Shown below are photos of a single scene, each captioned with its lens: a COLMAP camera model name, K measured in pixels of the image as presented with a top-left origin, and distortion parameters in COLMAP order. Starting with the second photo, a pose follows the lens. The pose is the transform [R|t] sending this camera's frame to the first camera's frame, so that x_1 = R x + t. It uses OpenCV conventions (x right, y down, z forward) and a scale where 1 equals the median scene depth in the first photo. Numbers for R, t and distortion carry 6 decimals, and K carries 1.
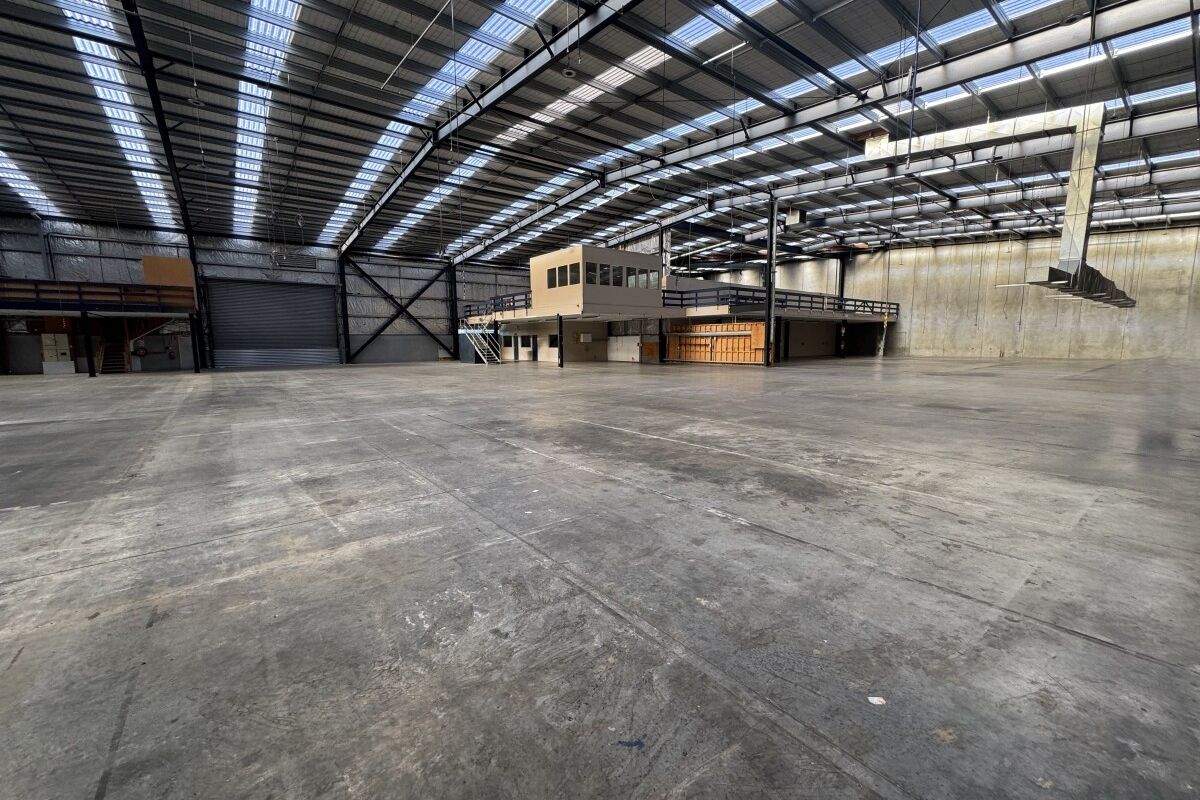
lens RADIAL K [[477.1, 0, 600.7], [0, 477.1, 397.2], [0, 0, 1]] dist [-0.003010, 0.000616]
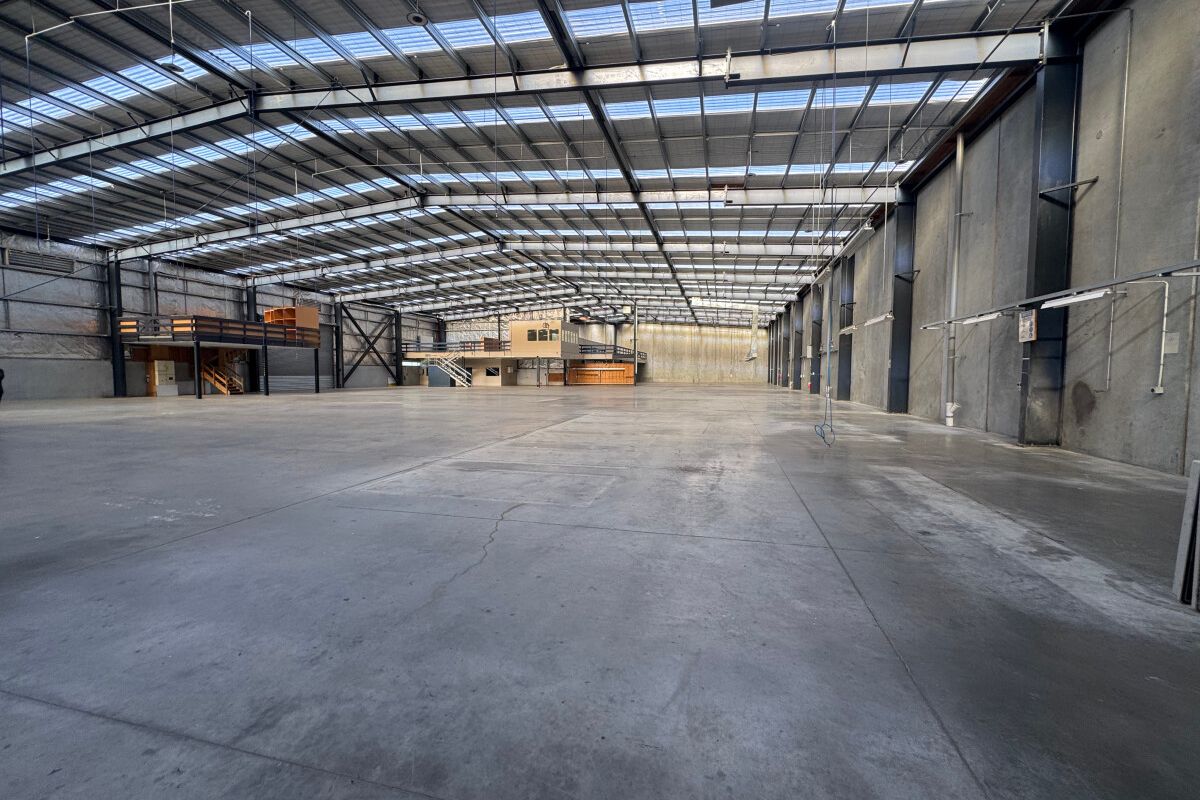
lens RADIAL K [[477.1, 0, 602.5], [0, 477.1, 399.0], [0, 0, 1]] dist [-0.003010, 0.000616]
pose [[0.791153, -0.023455, 0.611168, -1.472589], [0.061707, 0.997227, -0.041609, 0.099594], [-0.608498, 0.070633, 0.790406, -0.751929]]
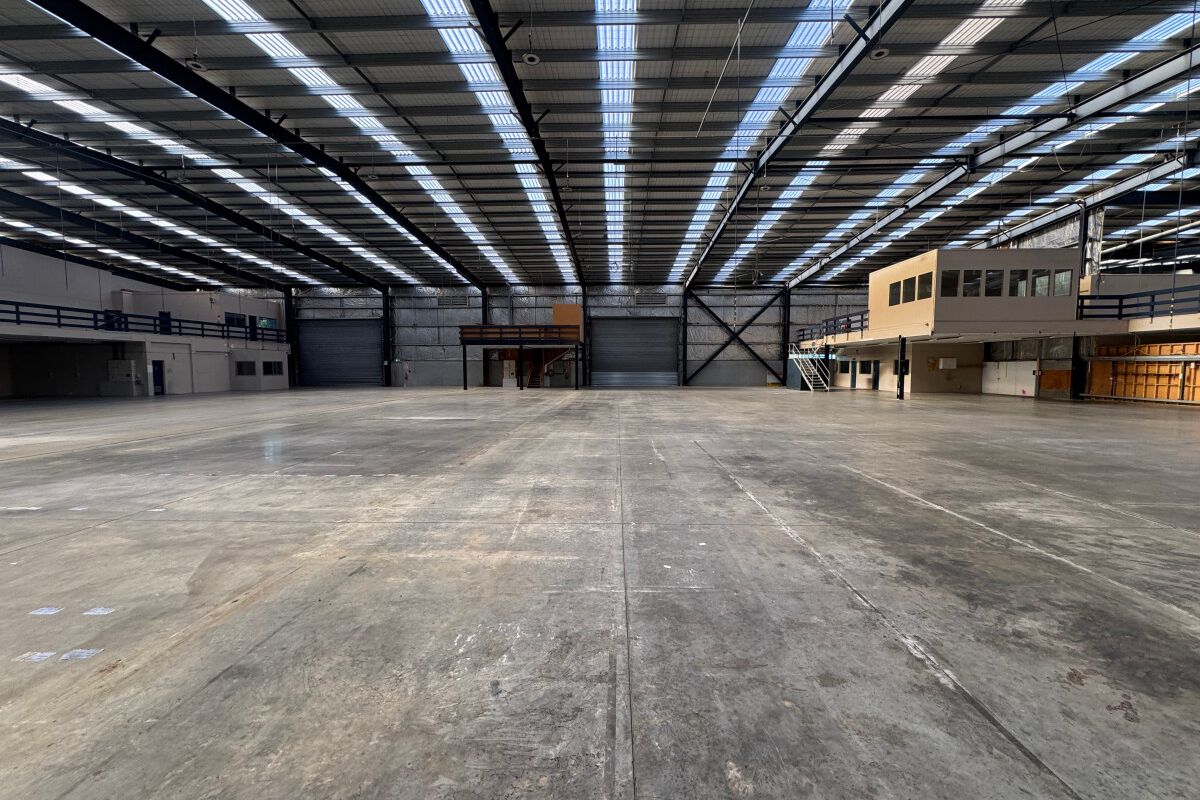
lens RADIAL K [[477.1, 0, 604.3], [0, 477.1, 396.1], [0, 0, 1]] dist [-0.003010, 0.000616]
pose [[0.767947, 0.045736, -0.638879, 0.077838], [-0.079269, 0.996566, -0.023941, -0.011541], [0.635590, 0.069029, 0.768935, 0.053165]]
